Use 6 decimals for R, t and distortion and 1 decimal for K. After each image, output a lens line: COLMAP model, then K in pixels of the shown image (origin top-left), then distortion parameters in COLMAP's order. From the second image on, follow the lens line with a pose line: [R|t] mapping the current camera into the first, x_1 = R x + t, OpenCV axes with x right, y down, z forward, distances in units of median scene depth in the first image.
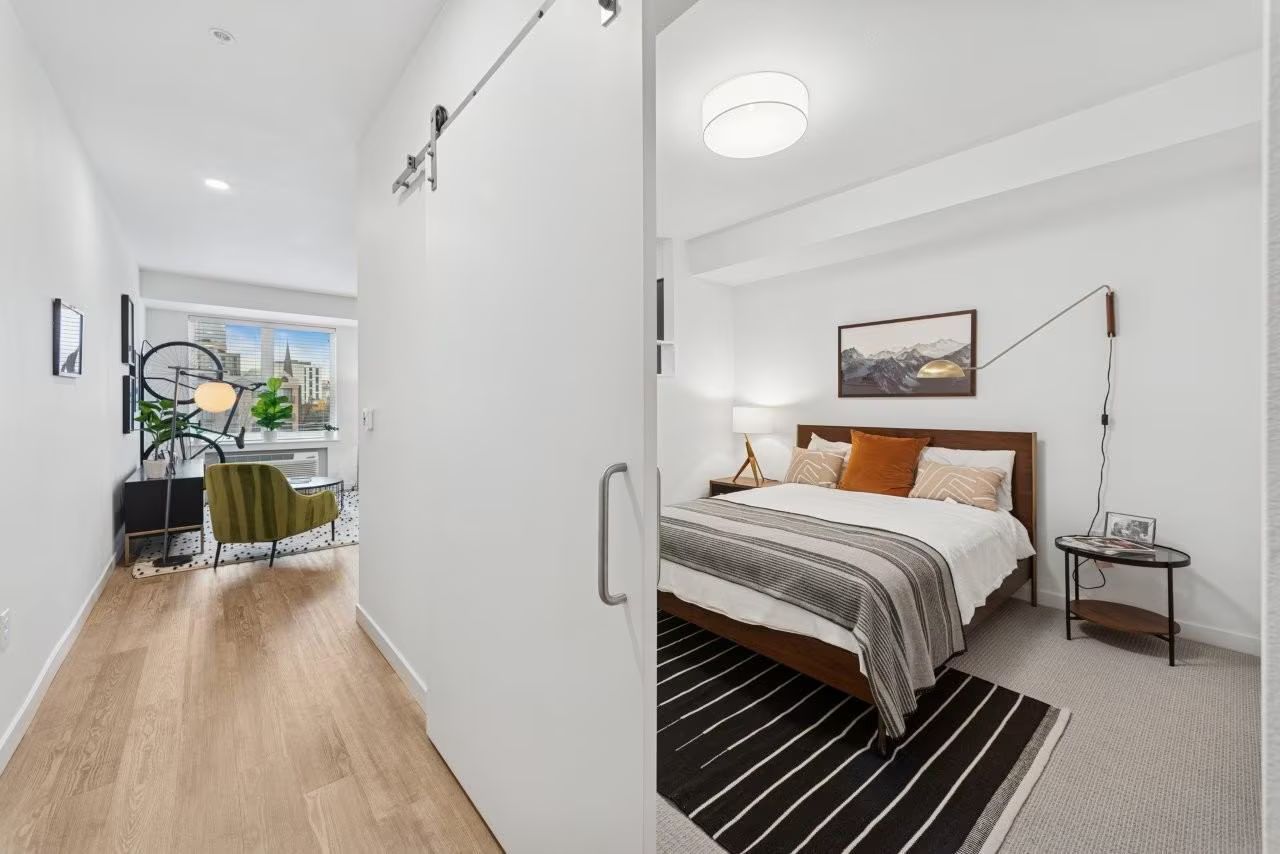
lens RADIAL K [[499.4, 0, 627.1], [0, 499.4, 409.3], [0, 0, 1]] dist [0.002641, -0.000121]
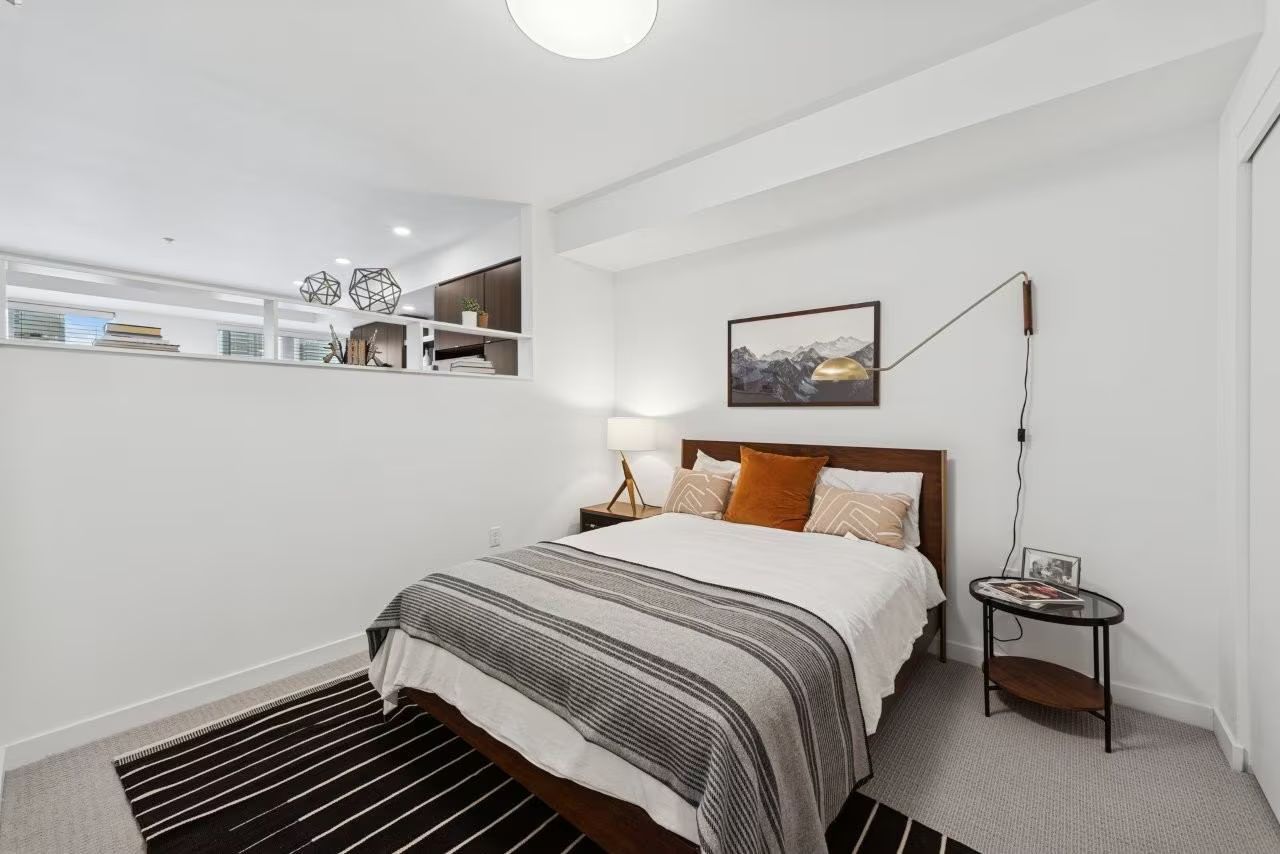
lens RADIAL K [[500.1, 0, 642.8], [0, 500.1, 415.7], [0, 0, 1]] dist [0.002661, 0.000427]
pose [[0.983959, 0.004181, 0.178346, 0.177278], [-0.003085, 0.999975, -0.006421, -0.003971], [-0.178368, 0.005768, 0.983947, 0.274026]]
